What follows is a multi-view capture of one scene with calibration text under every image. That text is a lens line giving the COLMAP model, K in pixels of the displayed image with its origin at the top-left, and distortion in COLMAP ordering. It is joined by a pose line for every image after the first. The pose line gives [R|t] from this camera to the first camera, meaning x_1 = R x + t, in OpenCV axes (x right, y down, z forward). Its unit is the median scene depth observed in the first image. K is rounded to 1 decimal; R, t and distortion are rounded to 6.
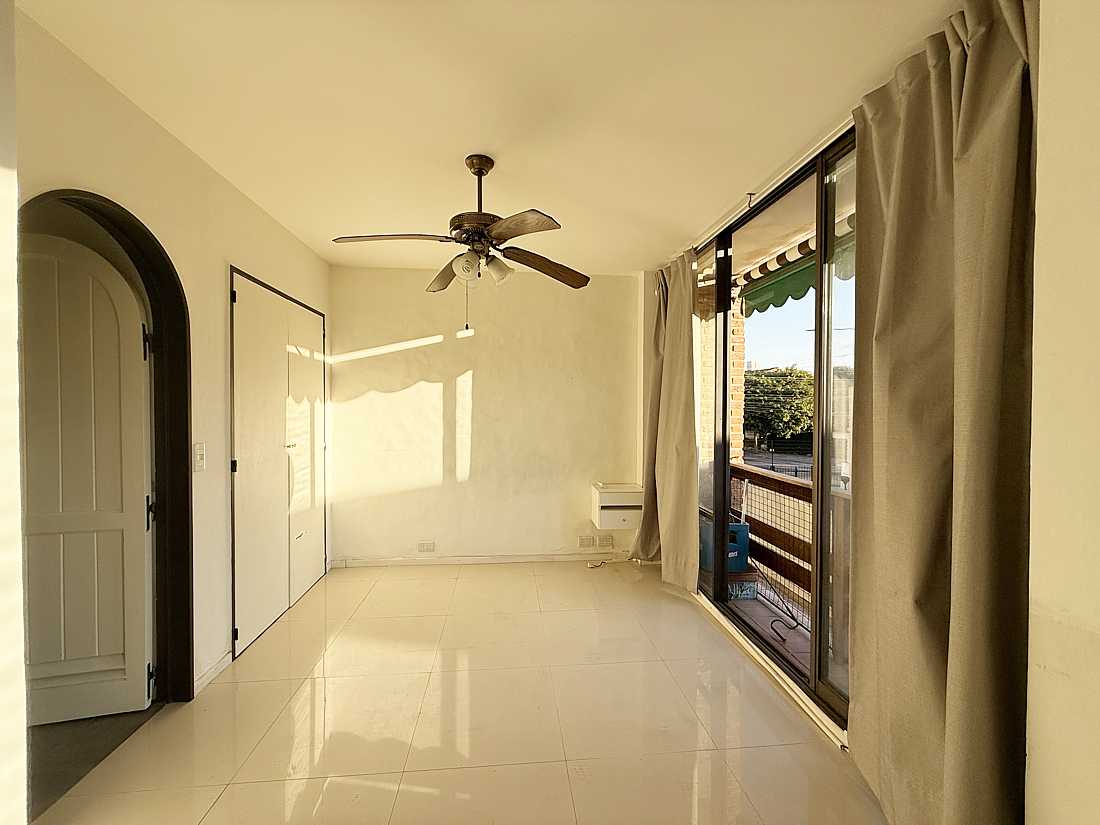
lens RADIAL K [[434.9, 0, 545.0], [0, 434.9, 411.4], [0, 0, 1]] dist [0.001078, 0.000145]
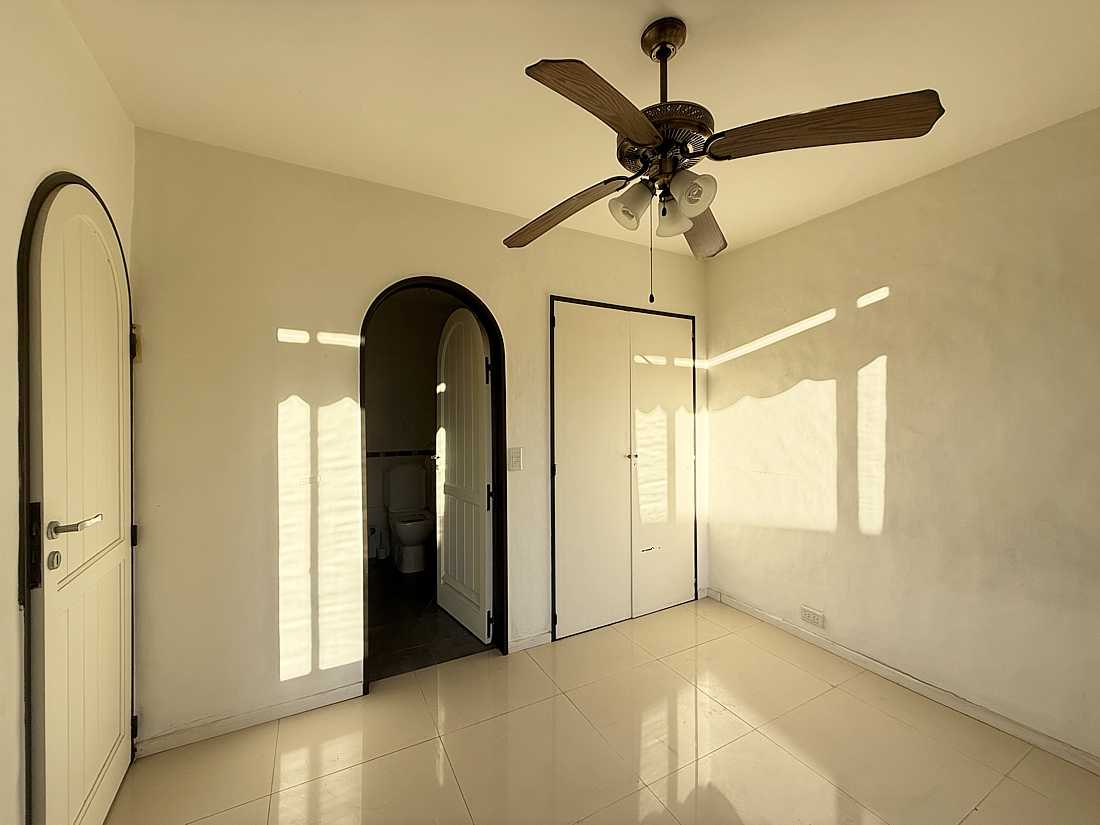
lens RADIAL K [[434.9, 0, 545.0], [0, 434.9, 411.4], [0, 0, 1]] dist [0.001078, 0.000145]
pose [[0.385588, -0.012012, -0.922593, 0.221867], [-0.002376, 0.999899, -0.014012, -0.007524], [0.922668, 0.007595, 0.385520, 0.360160]]
